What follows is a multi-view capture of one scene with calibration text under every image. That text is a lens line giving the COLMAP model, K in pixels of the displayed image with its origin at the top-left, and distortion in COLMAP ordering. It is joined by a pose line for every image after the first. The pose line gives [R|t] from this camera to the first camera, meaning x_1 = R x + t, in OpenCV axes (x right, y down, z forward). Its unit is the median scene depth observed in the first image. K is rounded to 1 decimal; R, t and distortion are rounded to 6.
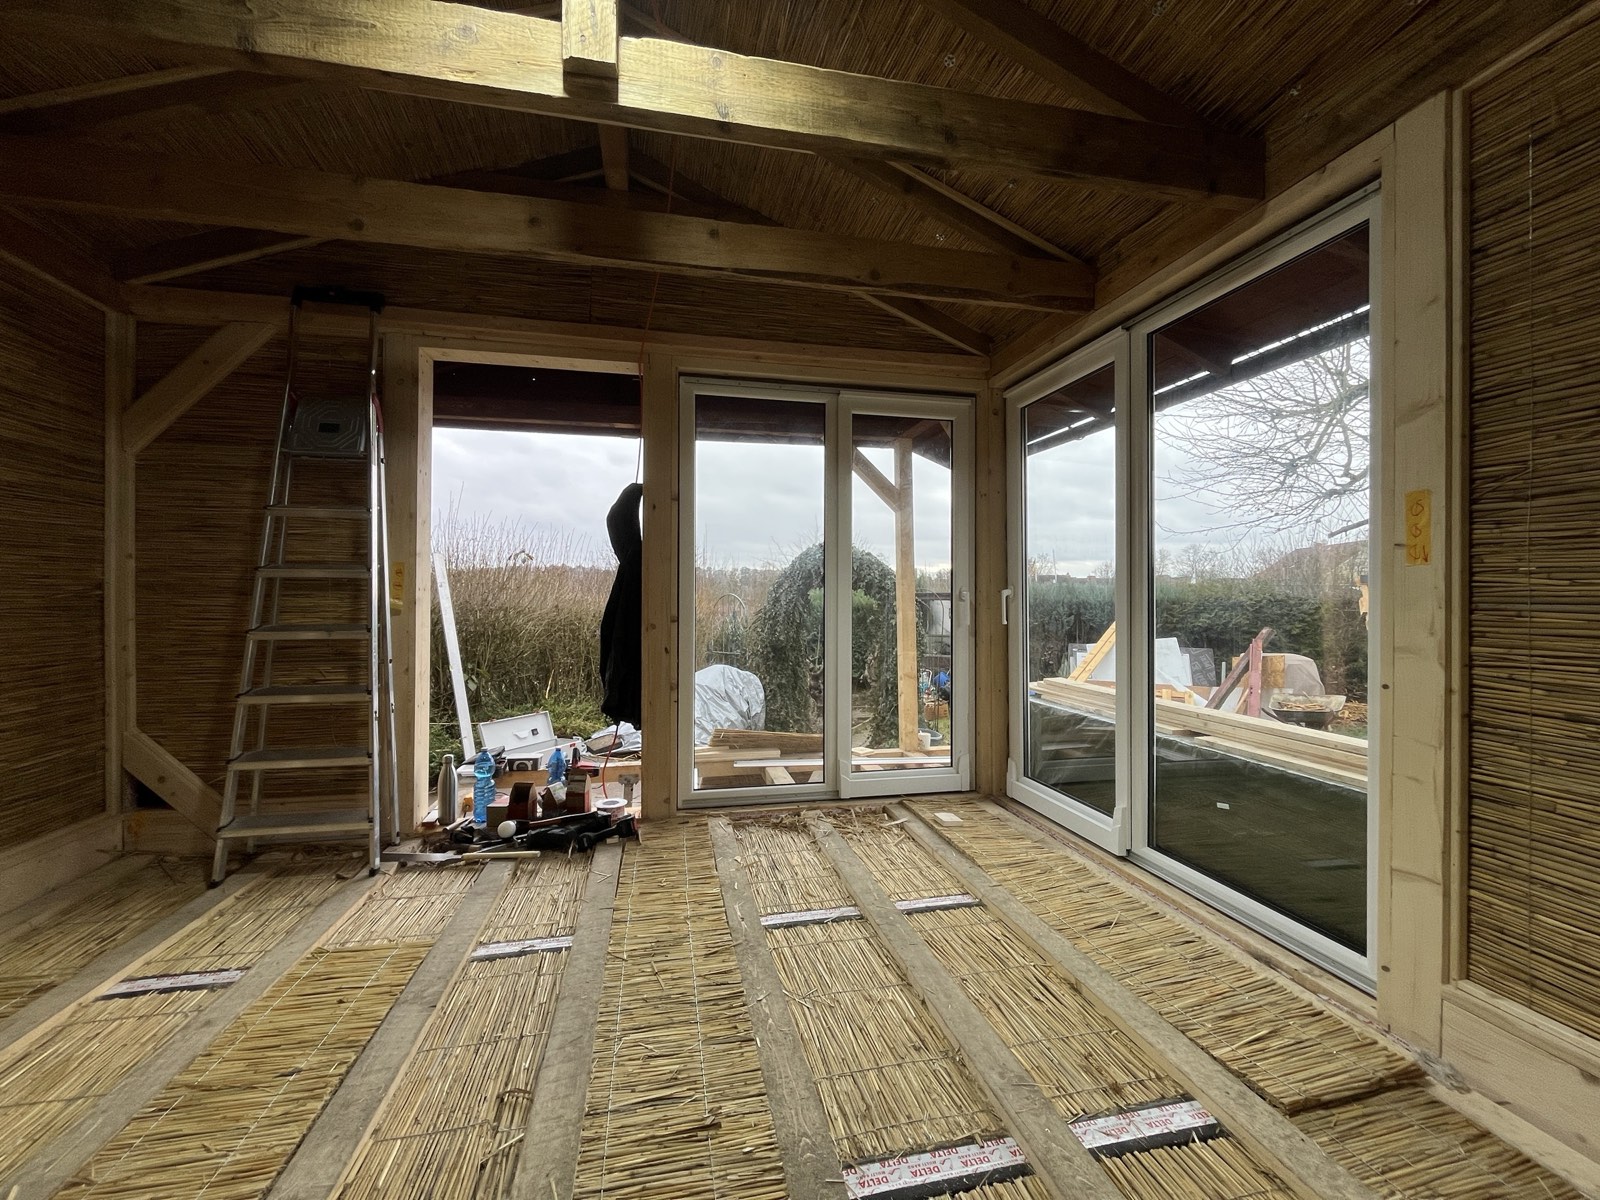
lens RADIAL K [[646.1, 0, 798.3], [0, 646.1, 597.4], [0, 0, 1]] dist [-0.002948, -0.000168]
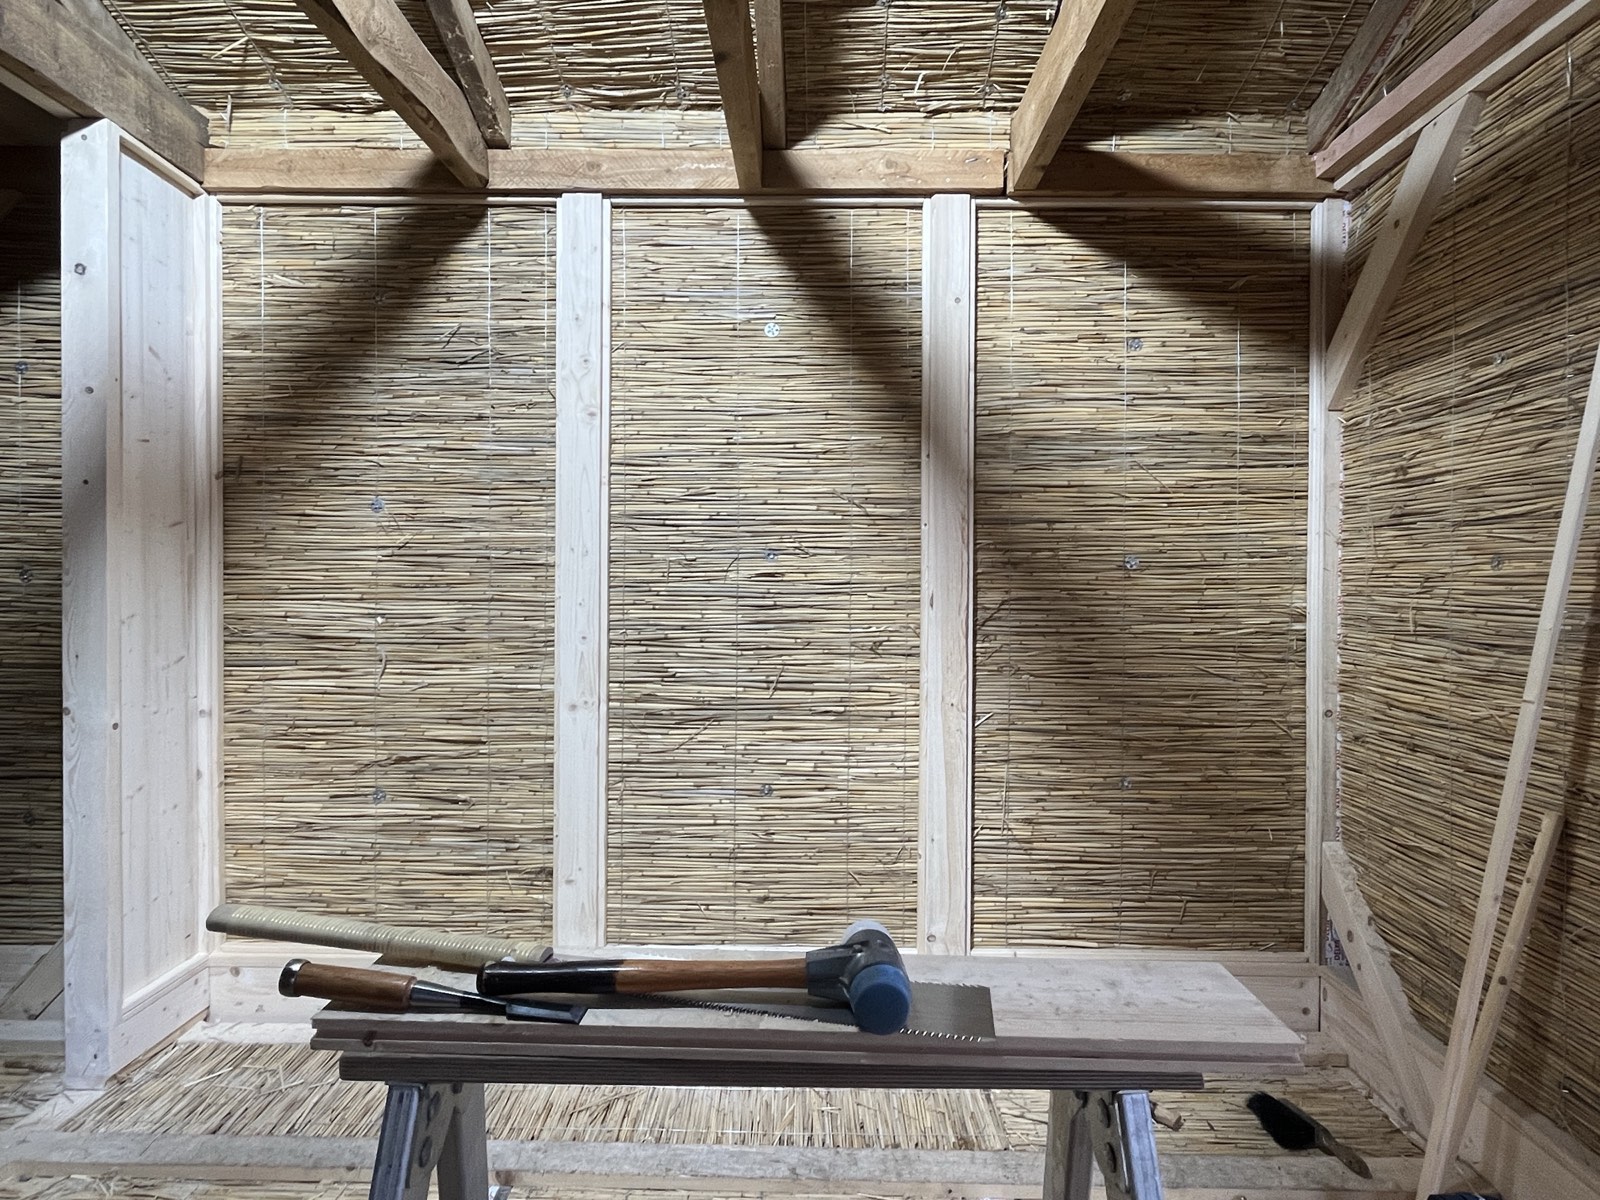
lens RADIAL K [[897.3, 0, 800.5], [0, 897.3, 605.5], [0, 0, 1]] dist [-0.003053, -0.000431]
pose [[-0.230363, -0.001003, -0.973104, -0.047701], [-0.005283, 0.999986, 0.000220, -0.028076], [0.973090, 0.005192, -0.230365, 0.718807]]
